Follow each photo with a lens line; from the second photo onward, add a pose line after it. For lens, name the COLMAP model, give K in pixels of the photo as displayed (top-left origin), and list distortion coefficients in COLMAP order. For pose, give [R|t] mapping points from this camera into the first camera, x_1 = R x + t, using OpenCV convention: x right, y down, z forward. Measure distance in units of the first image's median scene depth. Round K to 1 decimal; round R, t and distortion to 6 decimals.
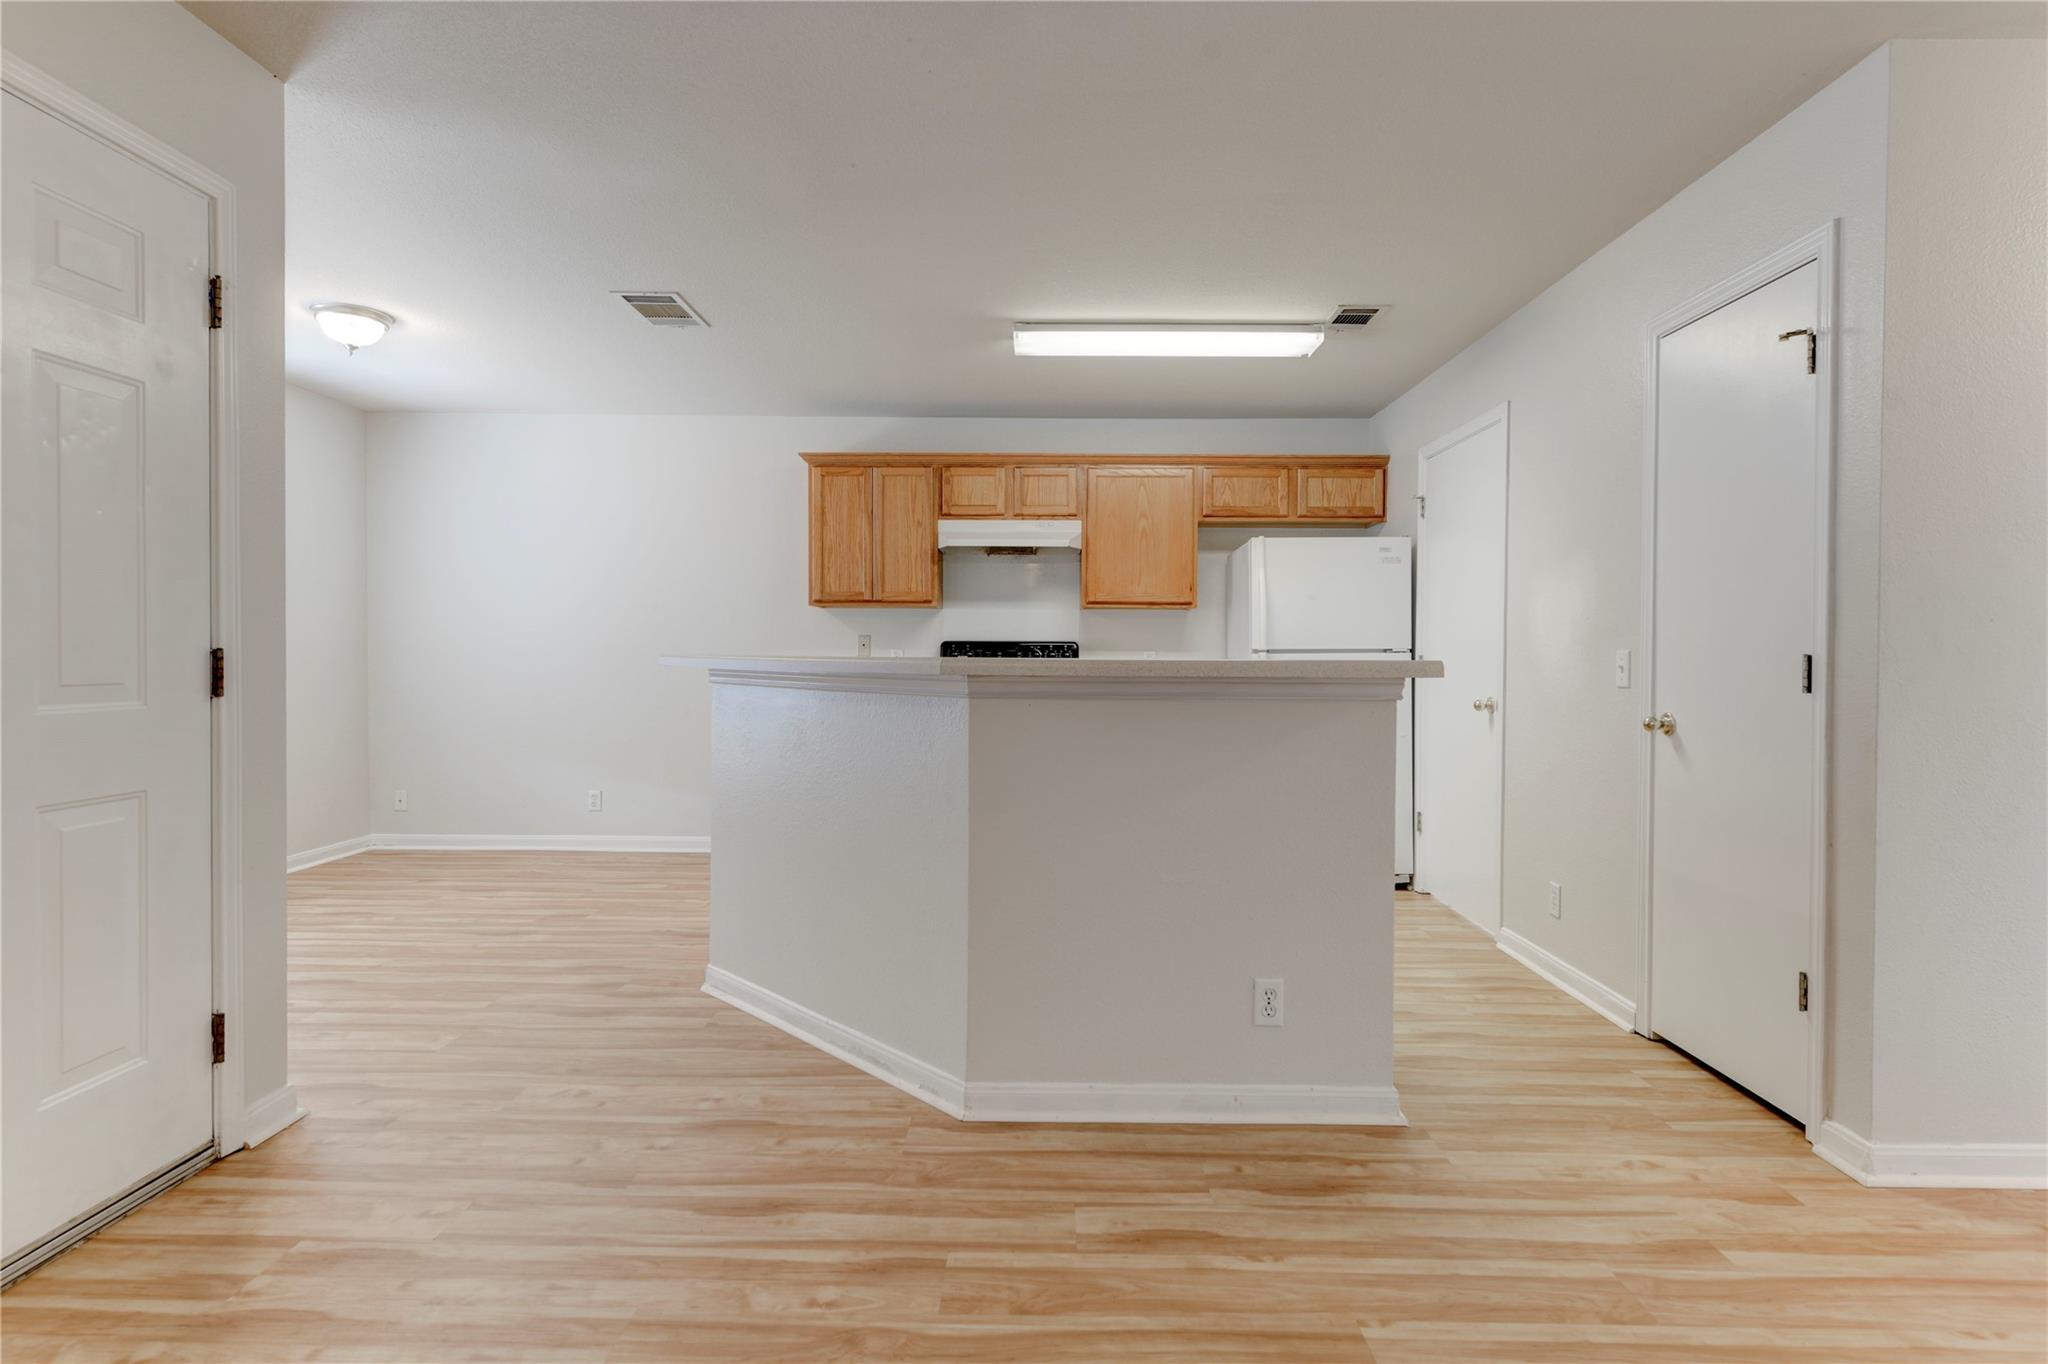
lens RADIAL K [[1012.6, 0, 1029.8], [0, 1012.6, 670.3], [0, 0, 1]] dist [0.006115, 0.000067]
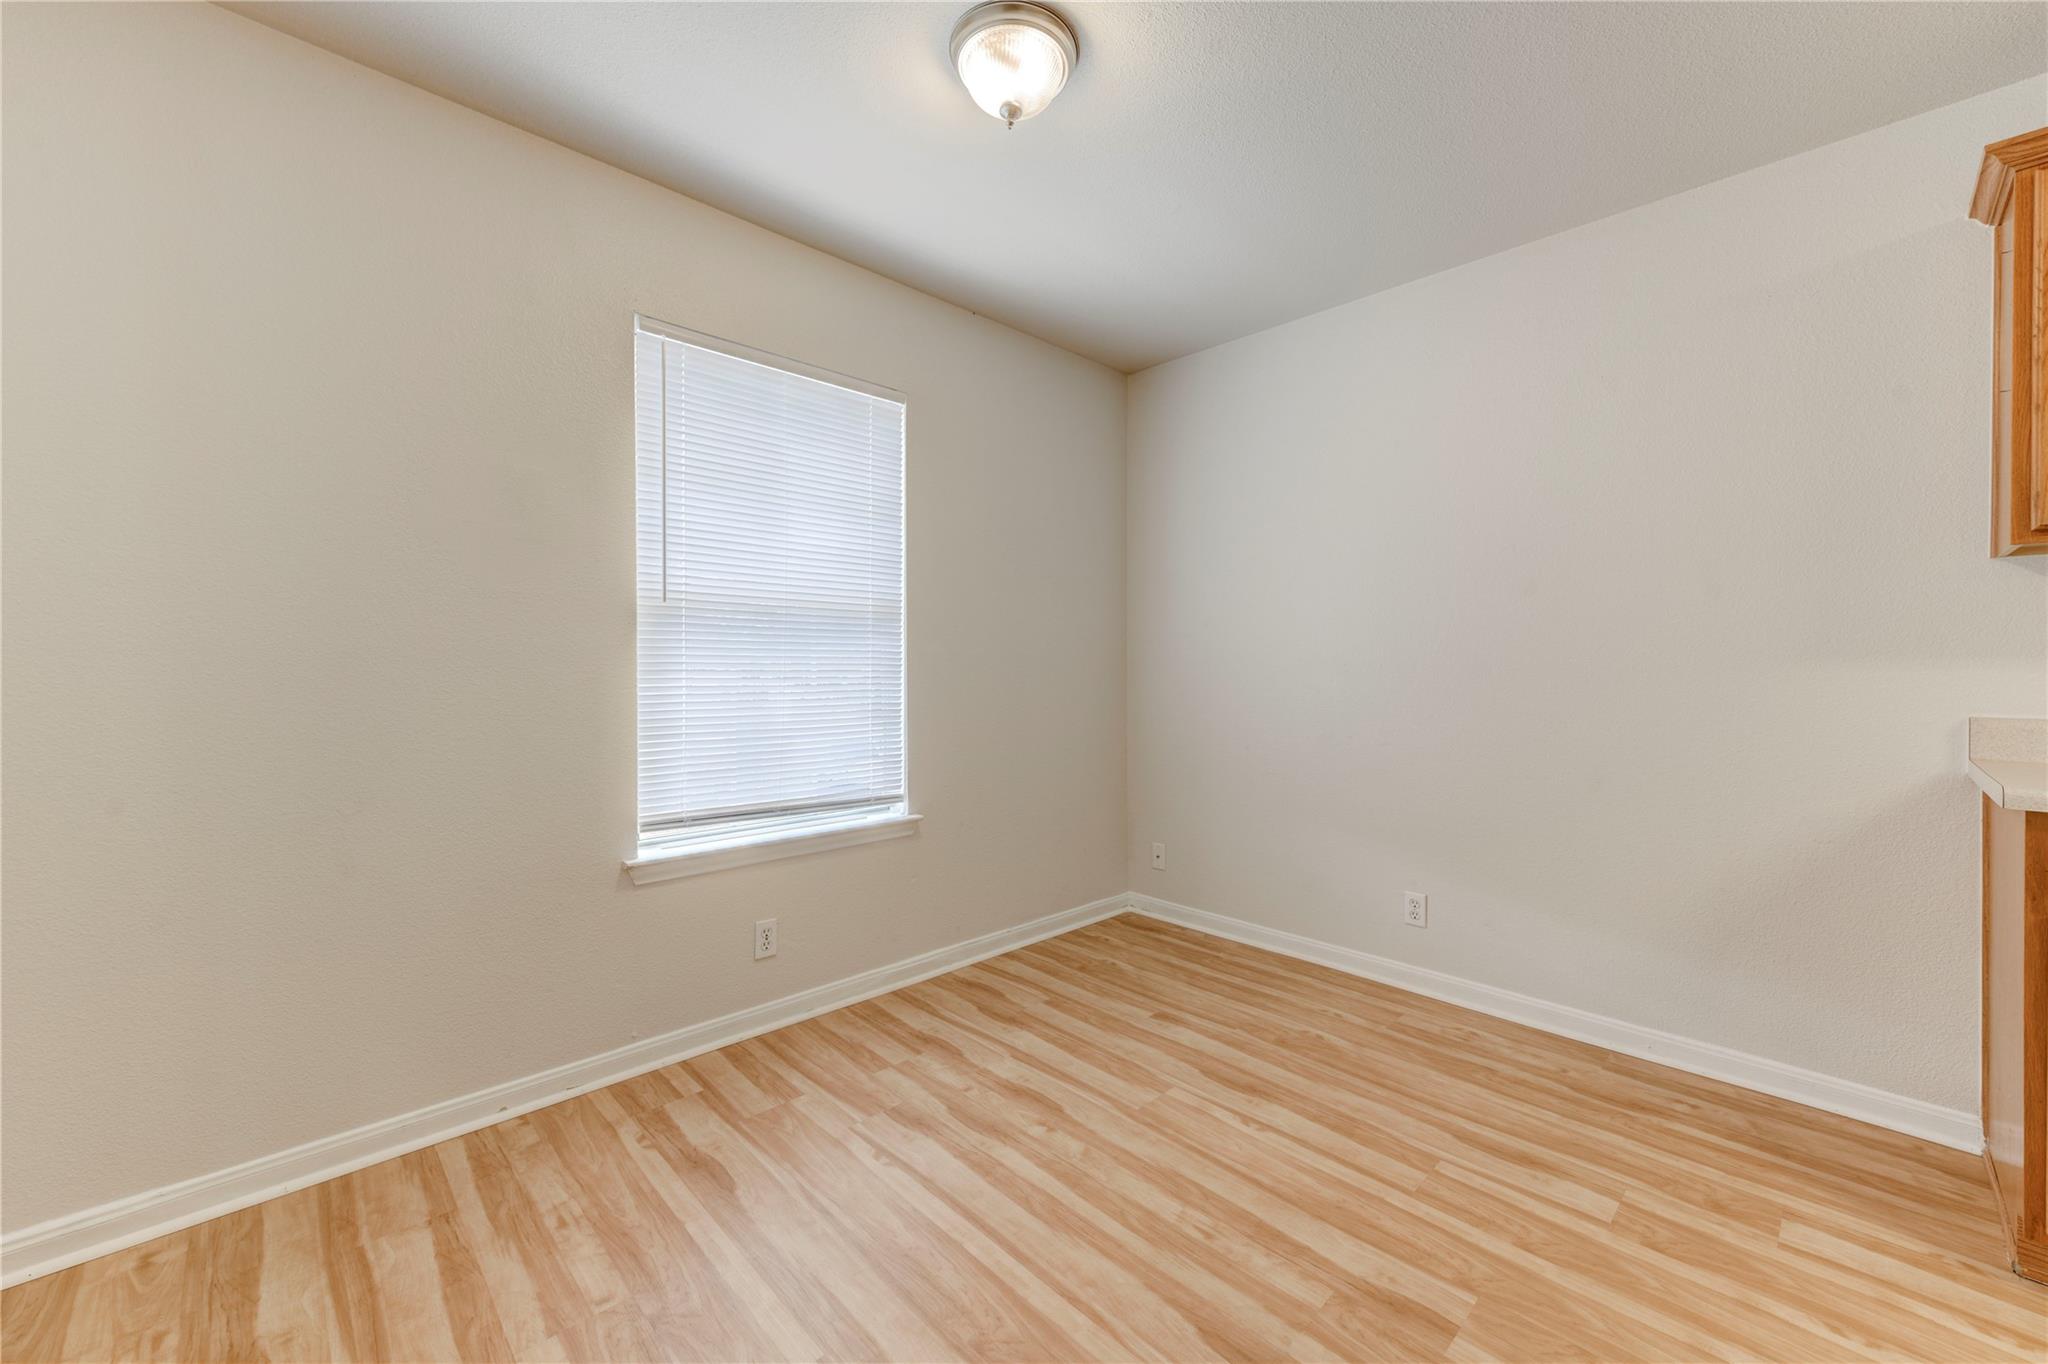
lens RADIAL K [[800.2, 0, 1032.7], [0, 800.2, 681.3], [0, 0, 1]] dist [0.004274, -0.001226]
pose [[0.700002, 0.007035, -0.714106, -0.495698], [-0.003854, 0.999974, 0.006074, -0.023230], [0.714130, -0.001500, 0.700011, 1.001431]]
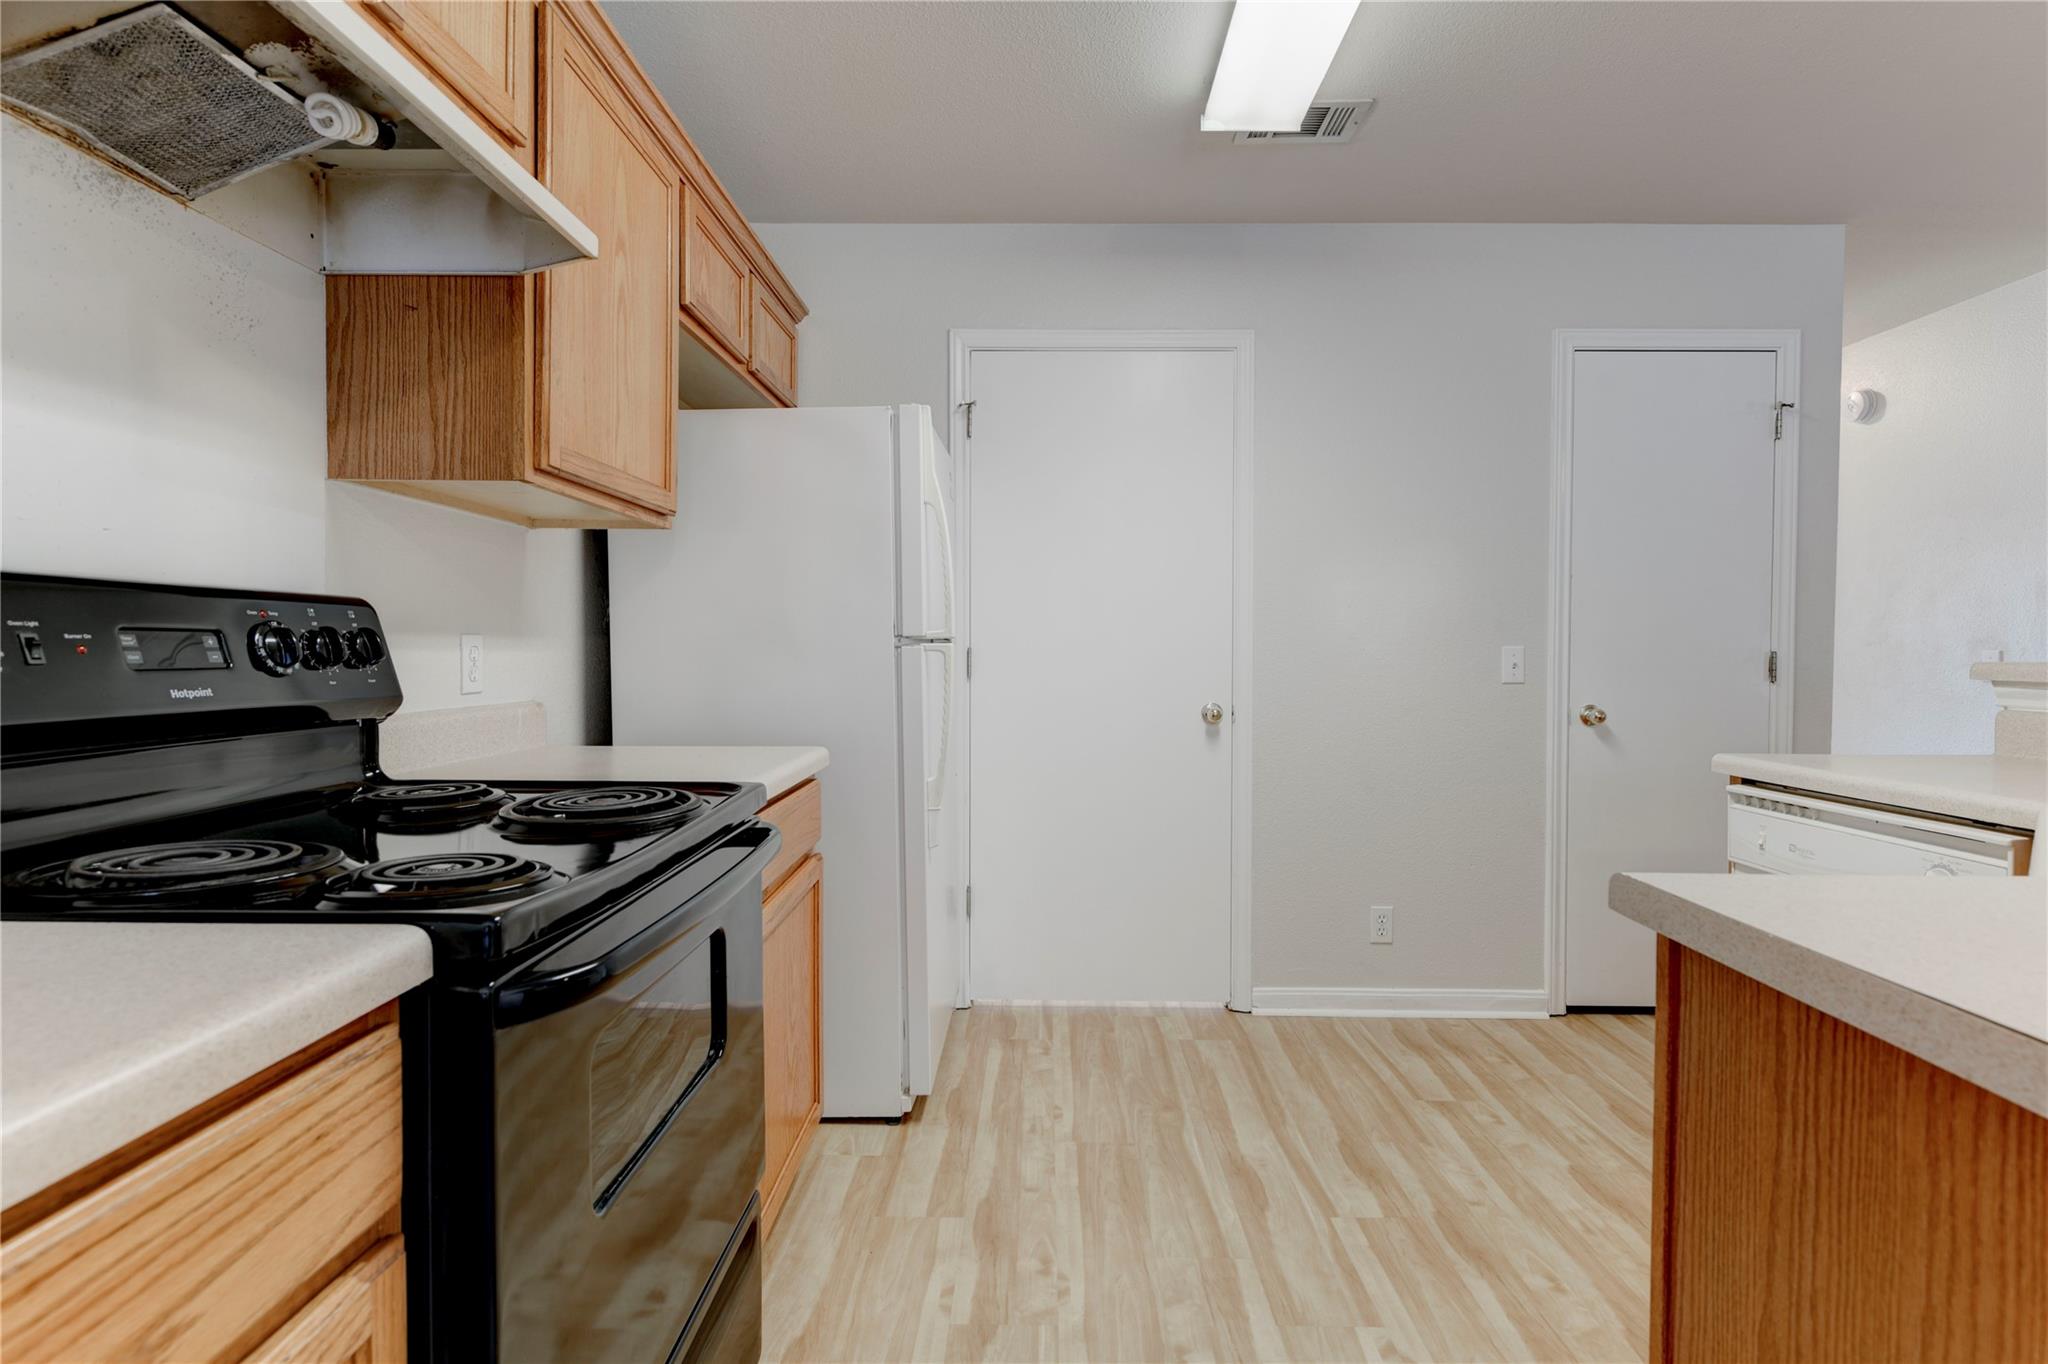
lens RADIAL K [[1012.6, 0, 1035.9], [0, 1012.6, 659.7], [0, 0, 1]] dist [0.006115, 0.000067]
pose [[-0.007832, -0.016171, 0.999839, -0.447855], [0.009422, 0.999824, 0.016245, -0.028709], [-0.999925, 0.009548, -0.007678, 1.621167]]
